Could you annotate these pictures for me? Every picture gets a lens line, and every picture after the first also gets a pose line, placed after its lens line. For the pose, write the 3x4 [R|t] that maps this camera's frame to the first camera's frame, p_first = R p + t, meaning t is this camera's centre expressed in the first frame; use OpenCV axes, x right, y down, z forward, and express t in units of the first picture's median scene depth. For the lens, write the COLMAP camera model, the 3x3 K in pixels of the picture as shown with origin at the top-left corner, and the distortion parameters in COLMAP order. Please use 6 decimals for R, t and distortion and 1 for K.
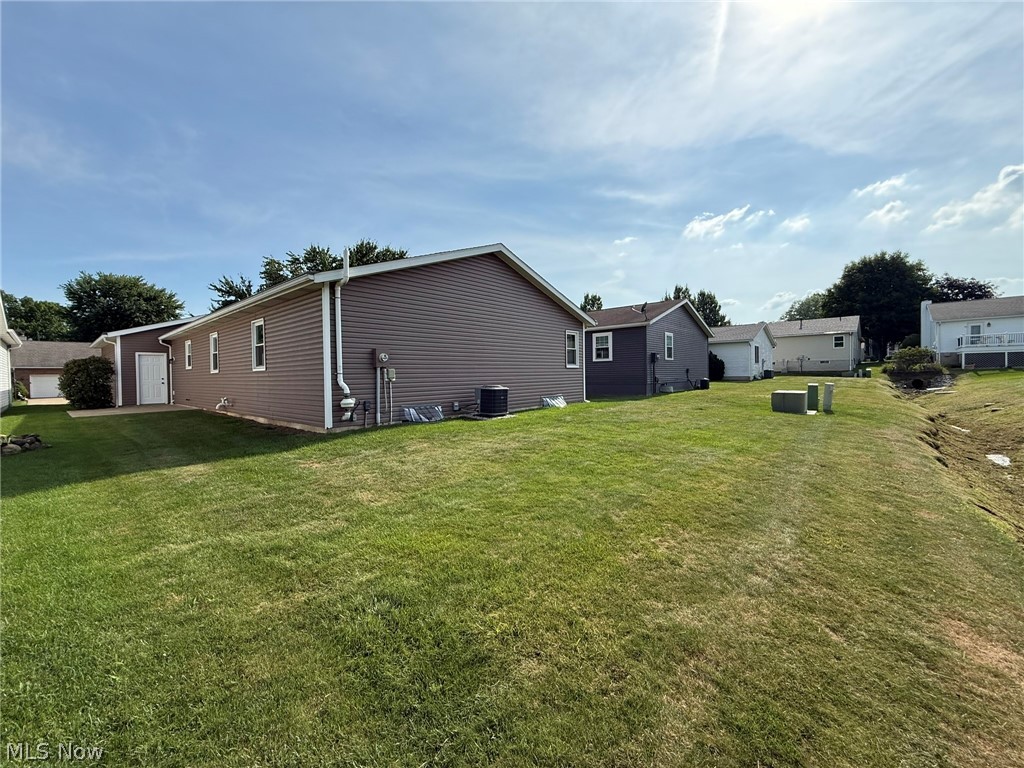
lens RADIAL K [[407.9, 0, 512.0], [0, 407.9, 384.0], [0, 0, 1]] dist [0.000651, -0.000338]
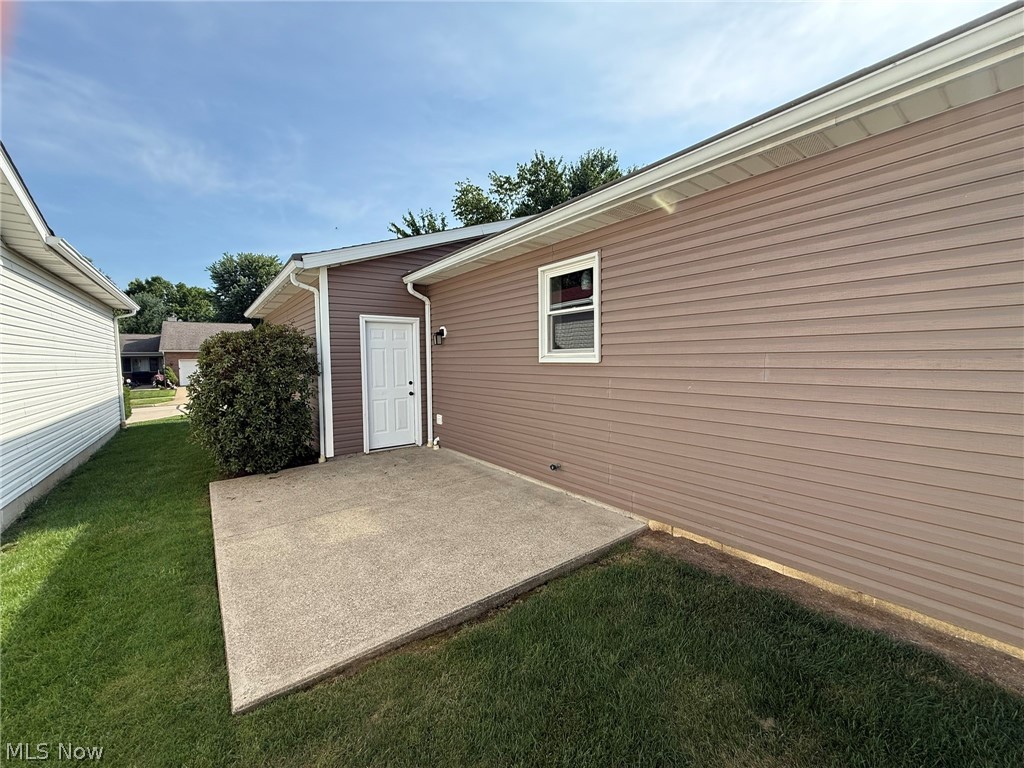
lens RADIAL K [[407.9, 0, 512.0], [0, 407.9, 384.0], [0, 0, 1]] dist [0.000651, -0.000338]
pose [[0.979968, 0.015231, -0.198573, -0.679666], [-0.006480, 0.998982, 0.044648, -0.029915], [0.199051, -0.042467, 0.979069, 0.629453]]
